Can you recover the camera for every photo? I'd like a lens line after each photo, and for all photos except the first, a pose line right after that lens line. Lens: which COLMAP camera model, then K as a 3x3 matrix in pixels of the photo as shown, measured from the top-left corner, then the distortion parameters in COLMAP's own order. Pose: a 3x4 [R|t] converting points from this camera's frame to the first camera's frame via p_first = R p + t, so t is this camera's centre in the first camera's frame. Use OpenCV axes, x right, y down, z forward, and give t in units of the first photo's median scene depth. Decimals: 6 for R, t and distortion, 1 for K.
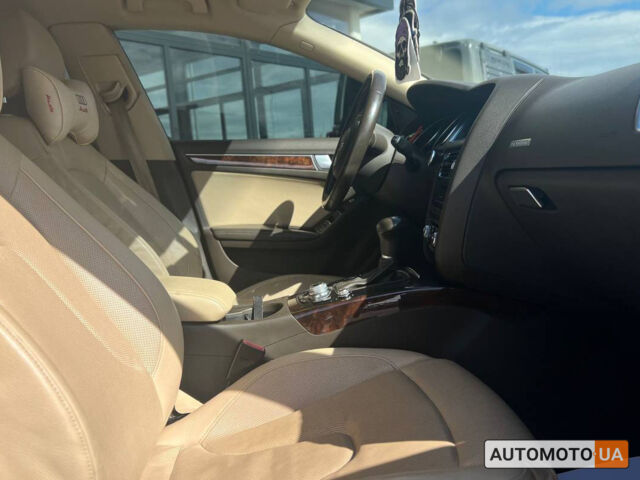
lens RADIAL K [[590.5, 0, 322.5], [0, 590.5, 243.1], [0, 0, 1]] dist [0.023813, -0.011324]
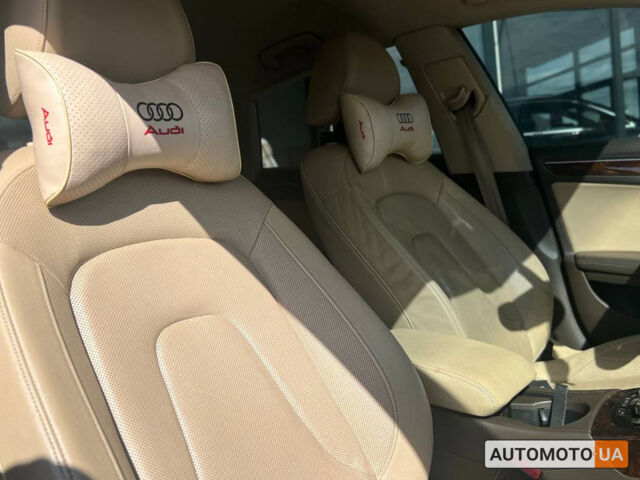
lens RADIAL K [[590.5, 0, 322.5], [0, 590.5, 243.1], [0, 0, 1]] dist [0.023813, -0.011324]
pose [[0.729252, 0.053309, -0.682166, 0.112894], [-0.022423, 0.998287, 0.054043, -0.081522], [0.683878, -0.024115, 0.729198, 0.207778]]
